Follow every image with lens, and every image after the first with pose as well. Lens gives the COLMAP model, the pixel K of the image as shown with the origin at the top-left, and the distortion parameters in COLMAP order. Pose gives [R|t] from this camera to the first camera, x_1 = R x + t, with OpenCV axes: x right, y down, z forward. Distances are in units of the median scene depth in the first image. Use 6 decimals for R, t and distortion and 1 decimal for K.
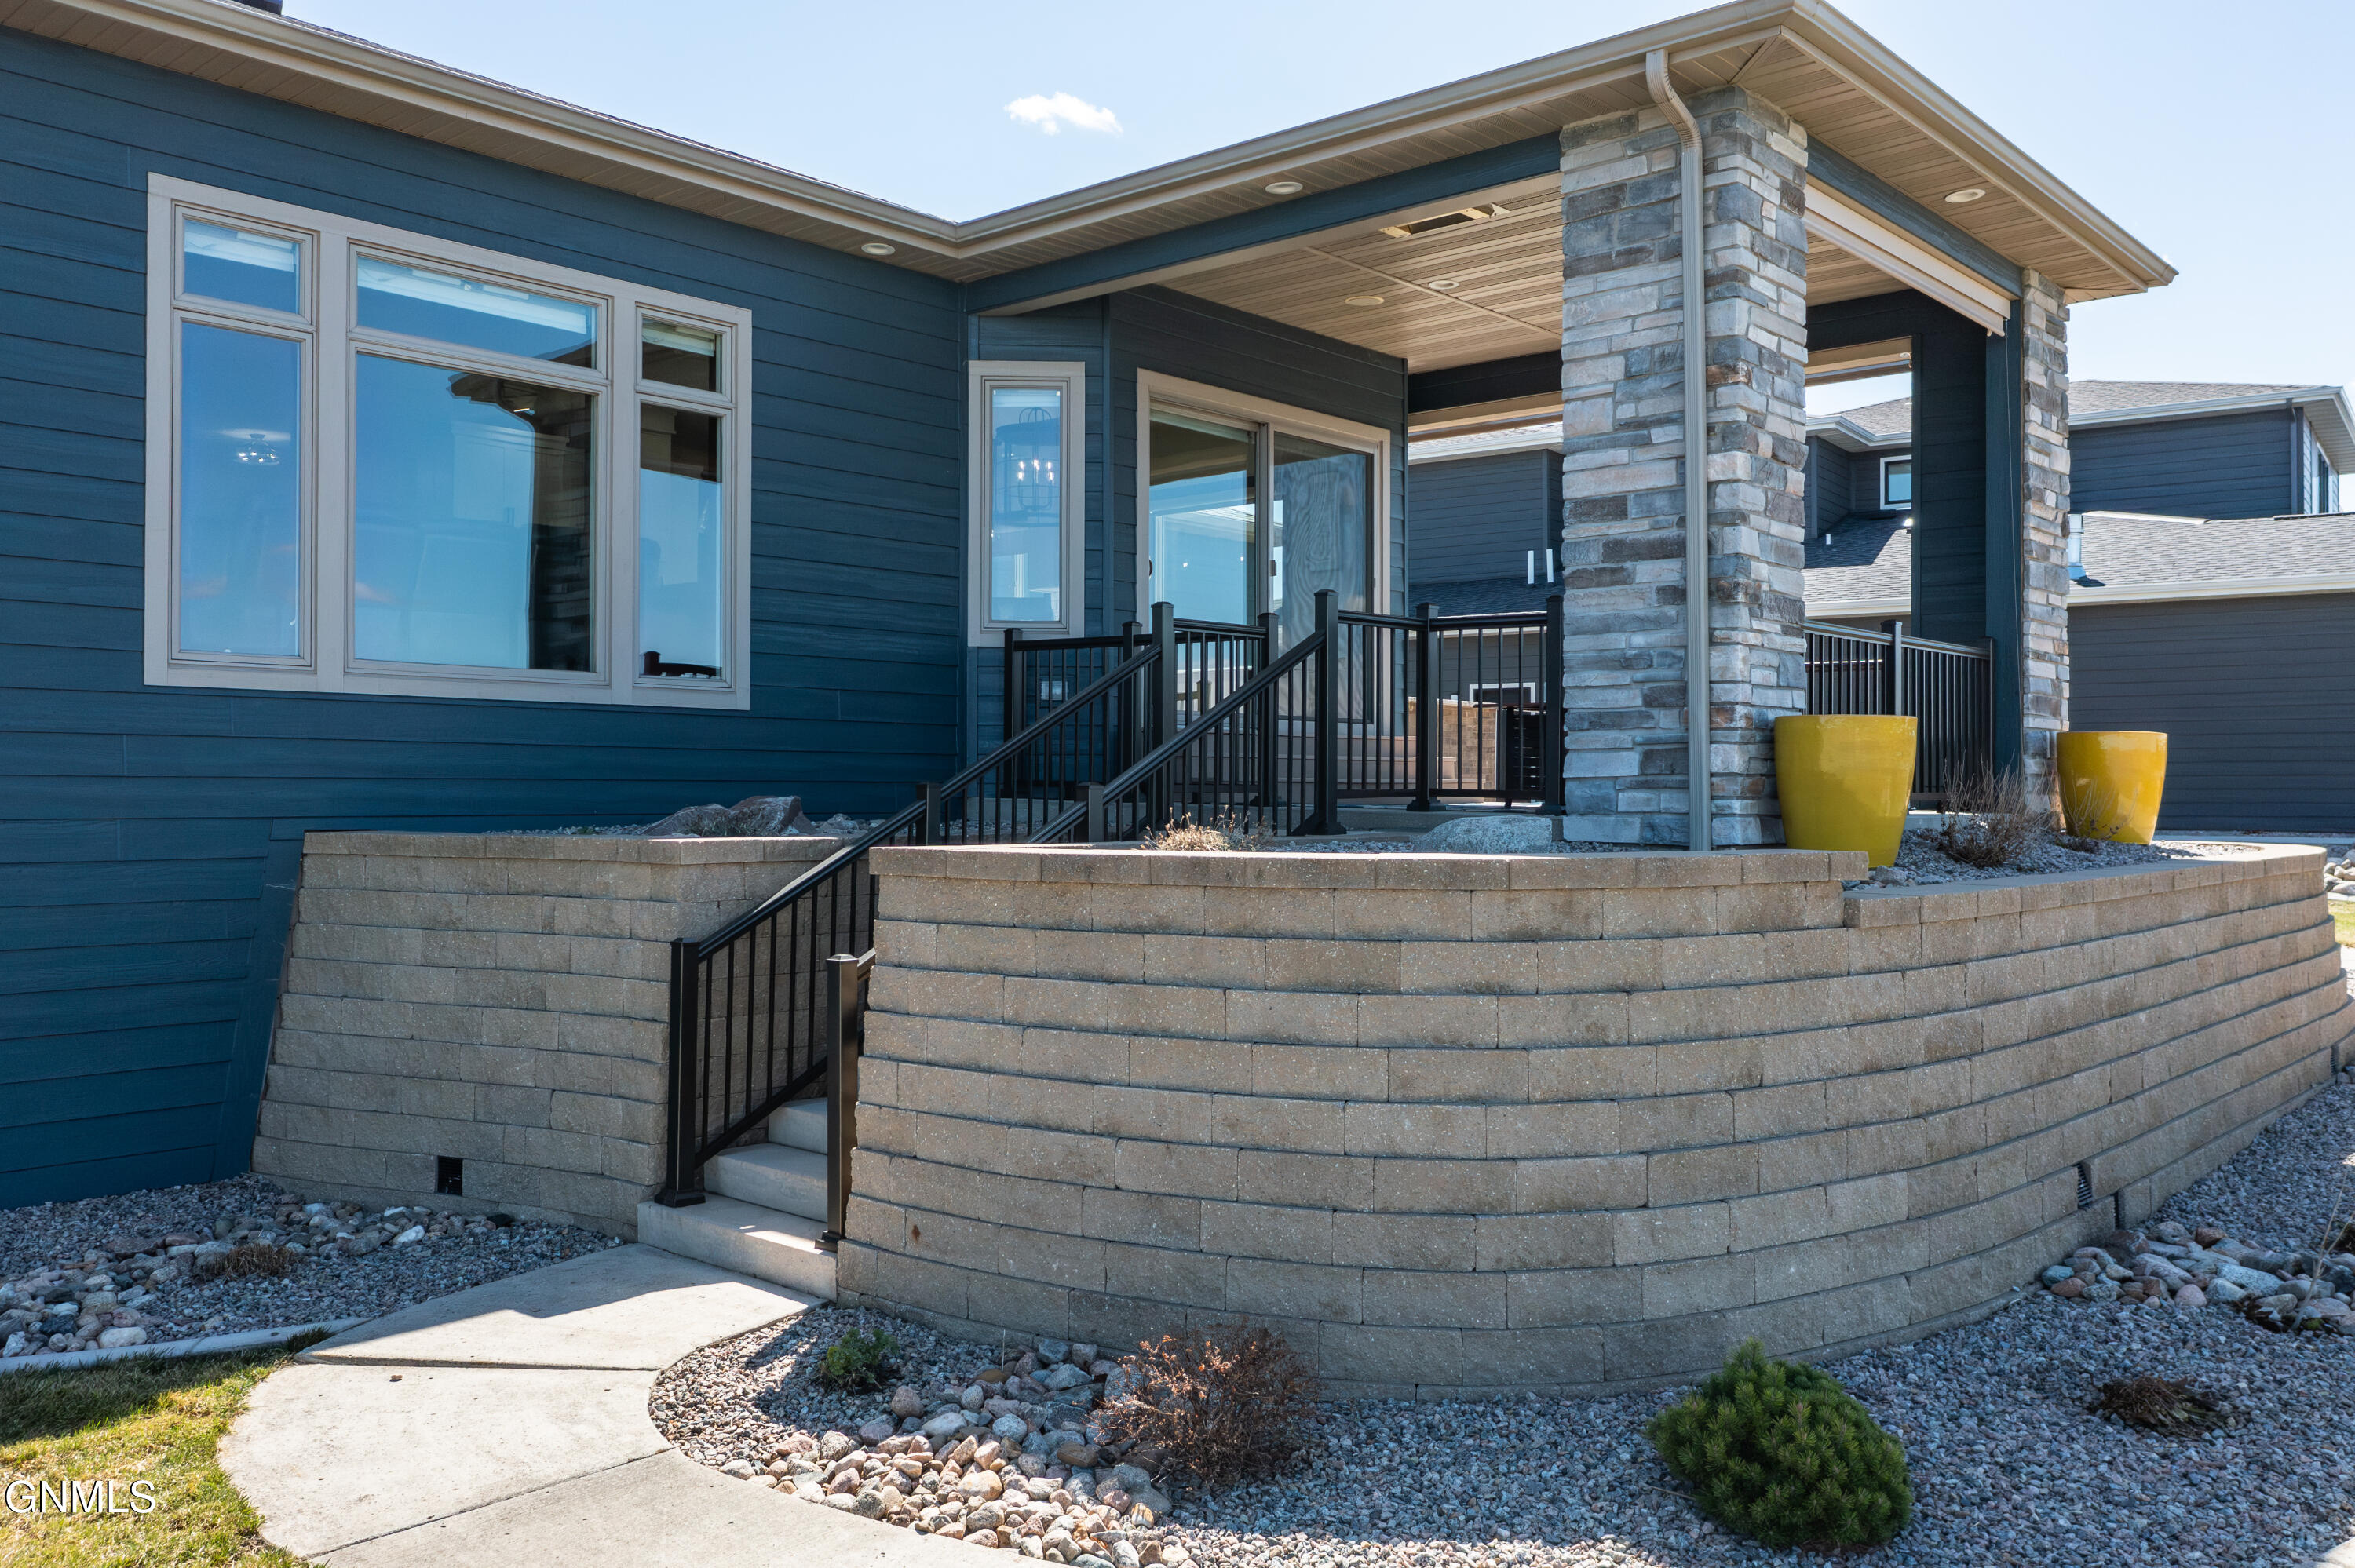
lens RADIAL K [[1874.8, 0, 1177.5], [0, 1874.8, 784.0], [0, 0, 1]] dist [-0.005438, -0.002371]
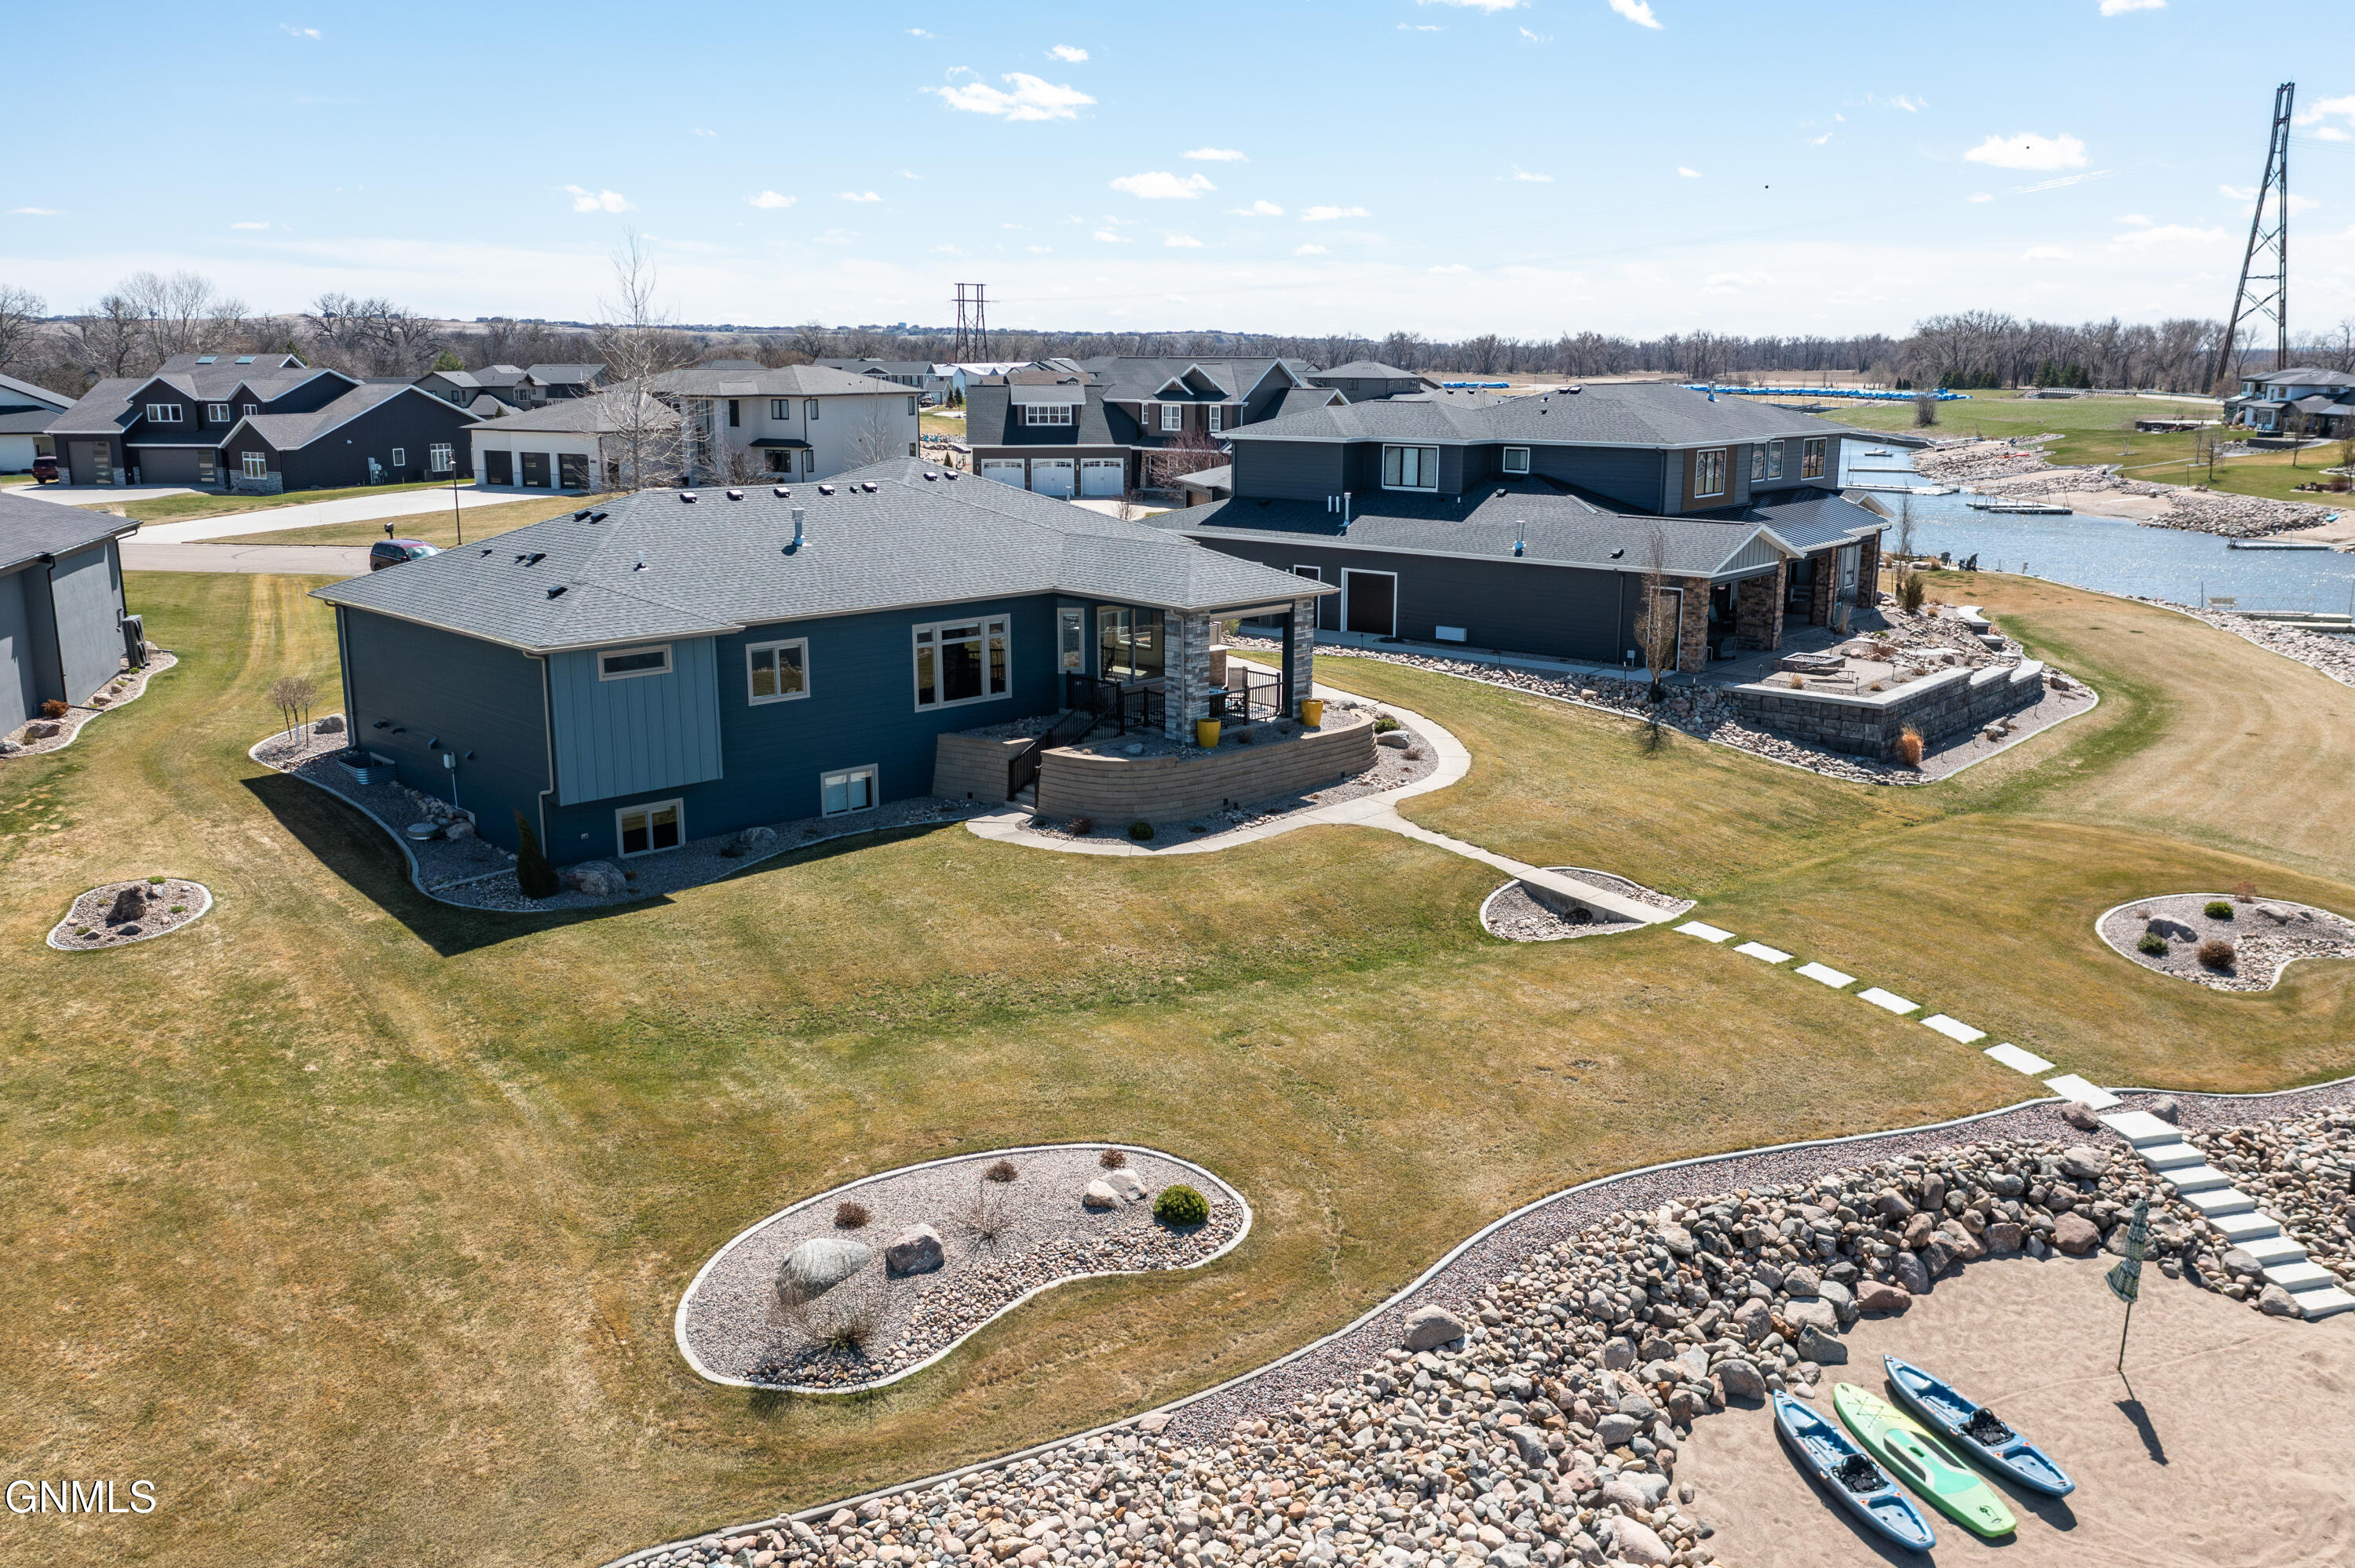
lens RADIAL K [[1874.8, 0, 1177.5], [0, 1874.8, 784.0], [0, 0, 1]] dist [-0.005438, -0.002371]
pose [[0.997549, 0.014749, -0.068398, 0.653412], [0.001105, 0.974089, 0.226163, -1.134655], [0.069962, -0.225684, 0.971685, -4.584145]]
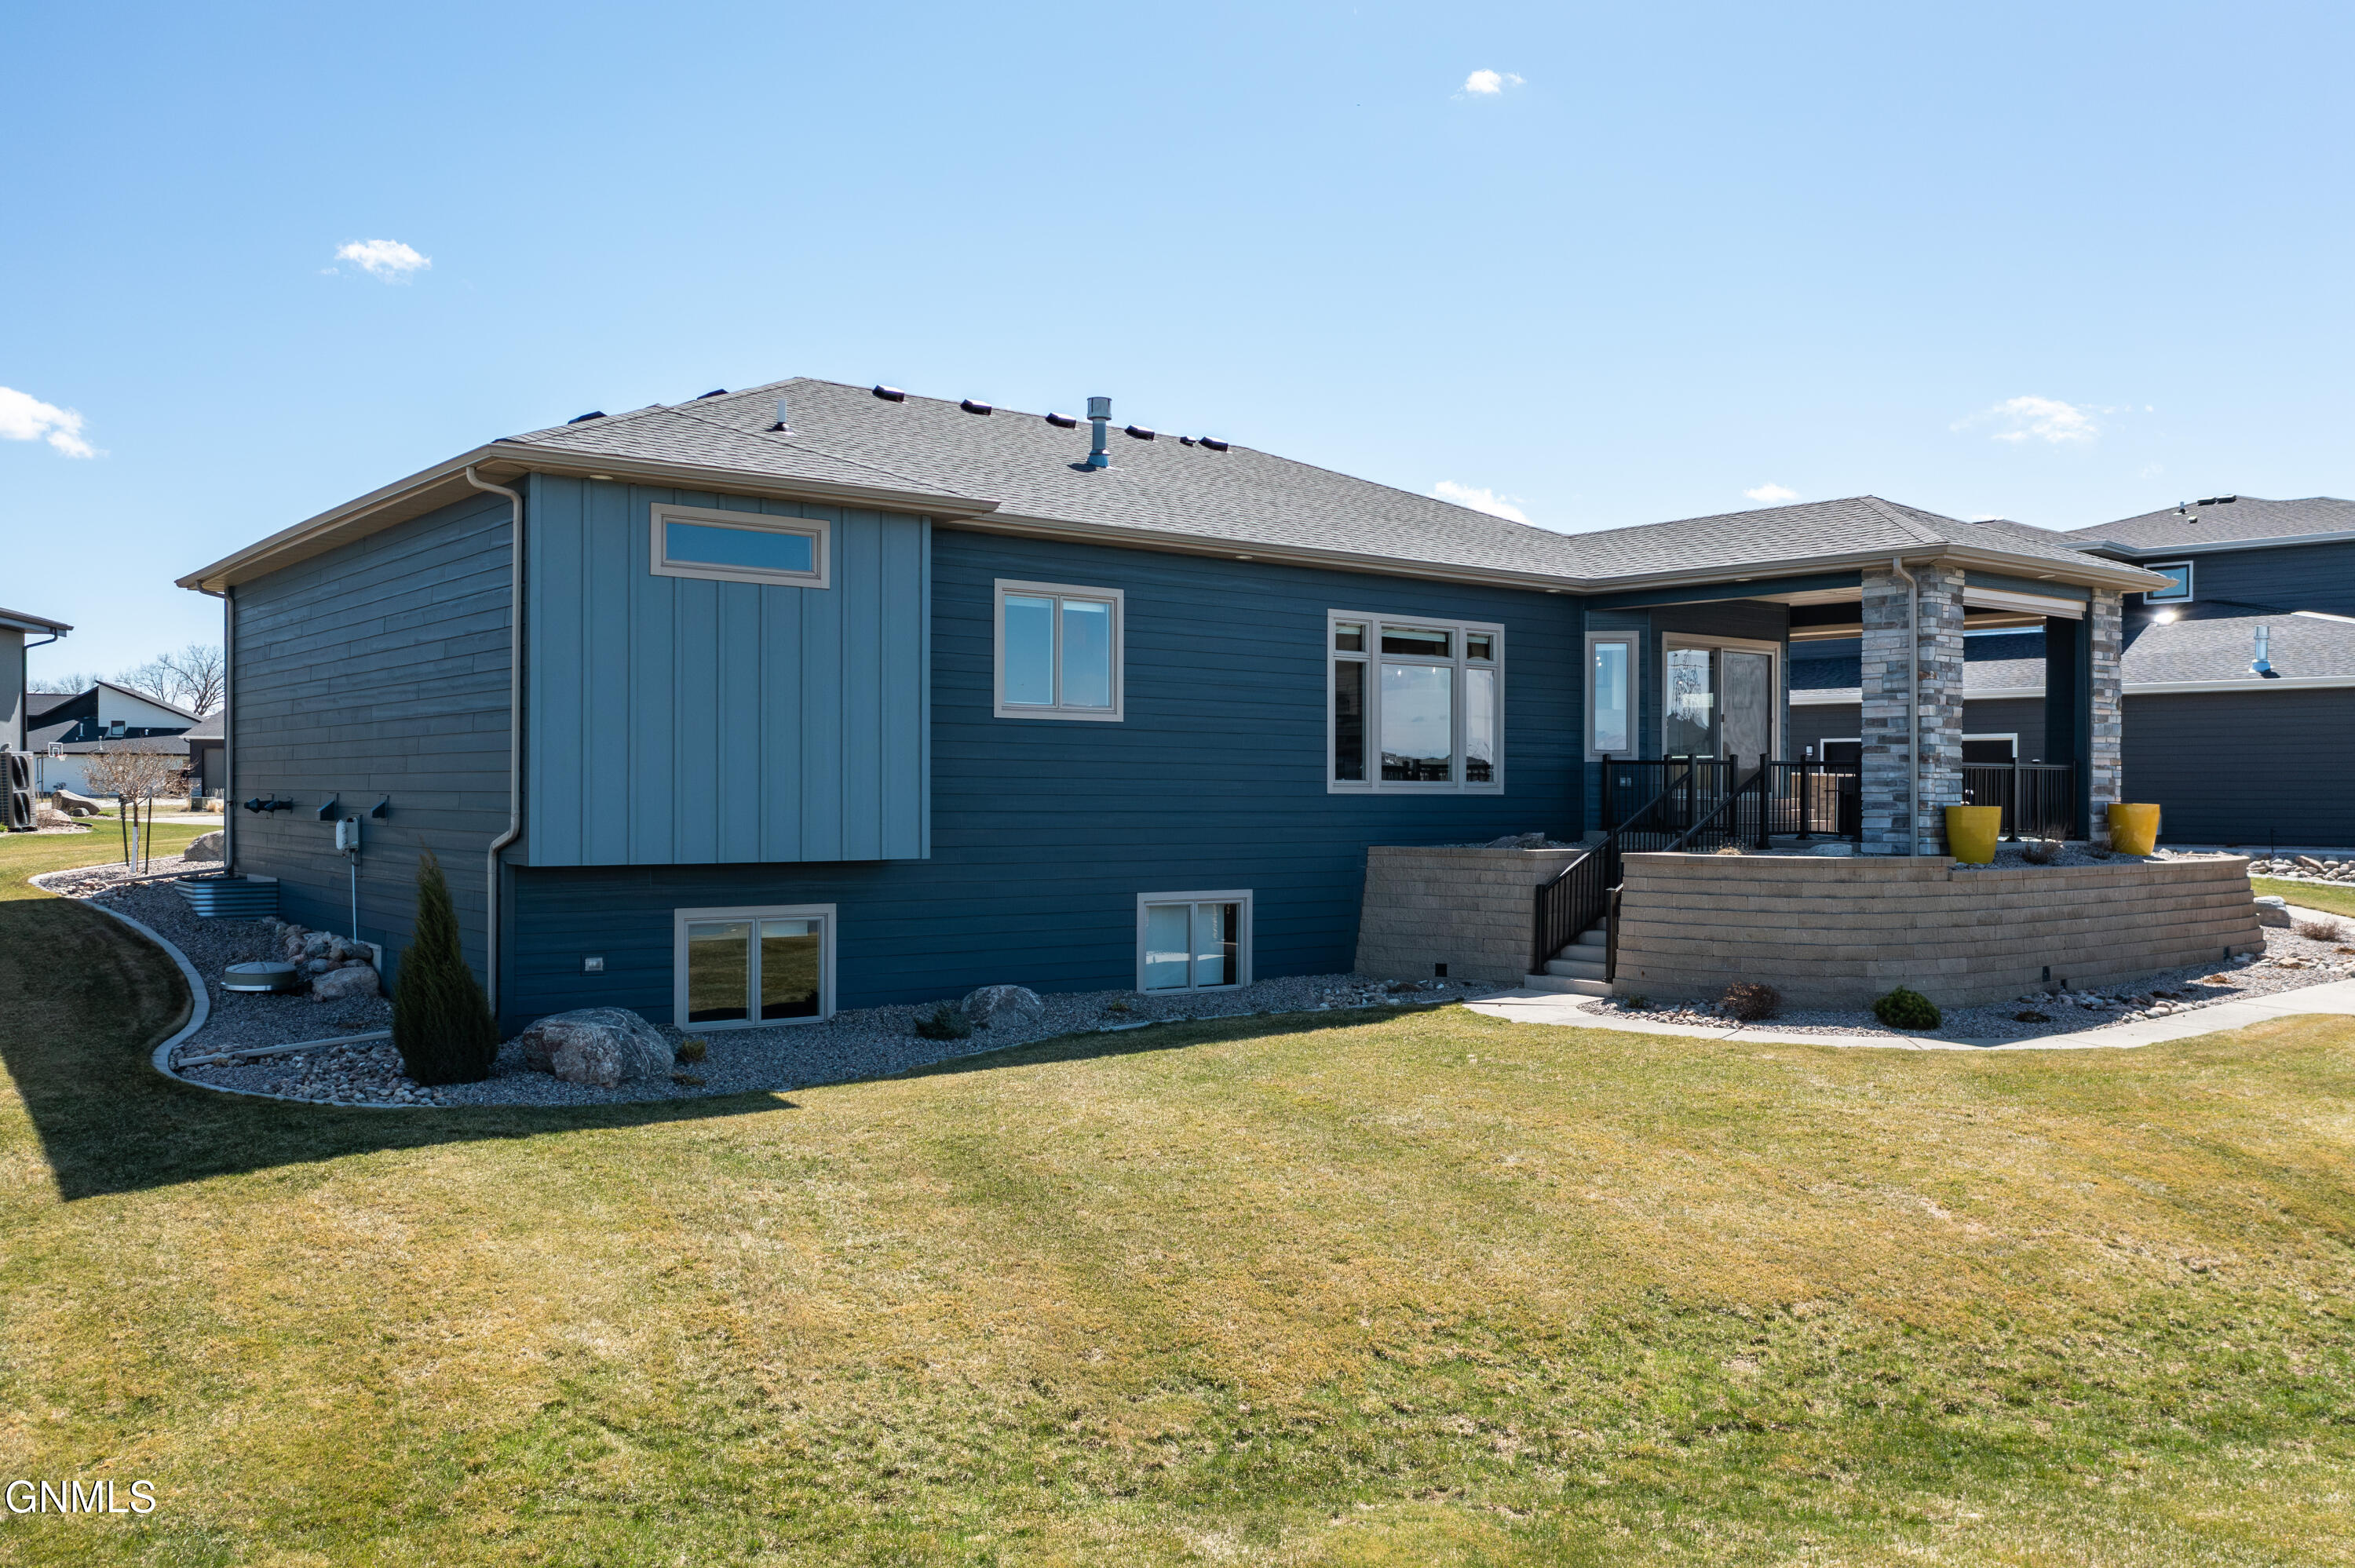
lens RADIAL K [[1893.8, 0, 1172.5], [0, 1893.8, 807.0], [0, 0, 1]] dist [-0.004059, 0.003046]
pose [[0.984798, 0.002573, -0.173685, -0.283998], [-0.000855, 0.999950, 0.009963, -0.059372], [0.173702, -0.009663, 0.984751, -1.788208]]
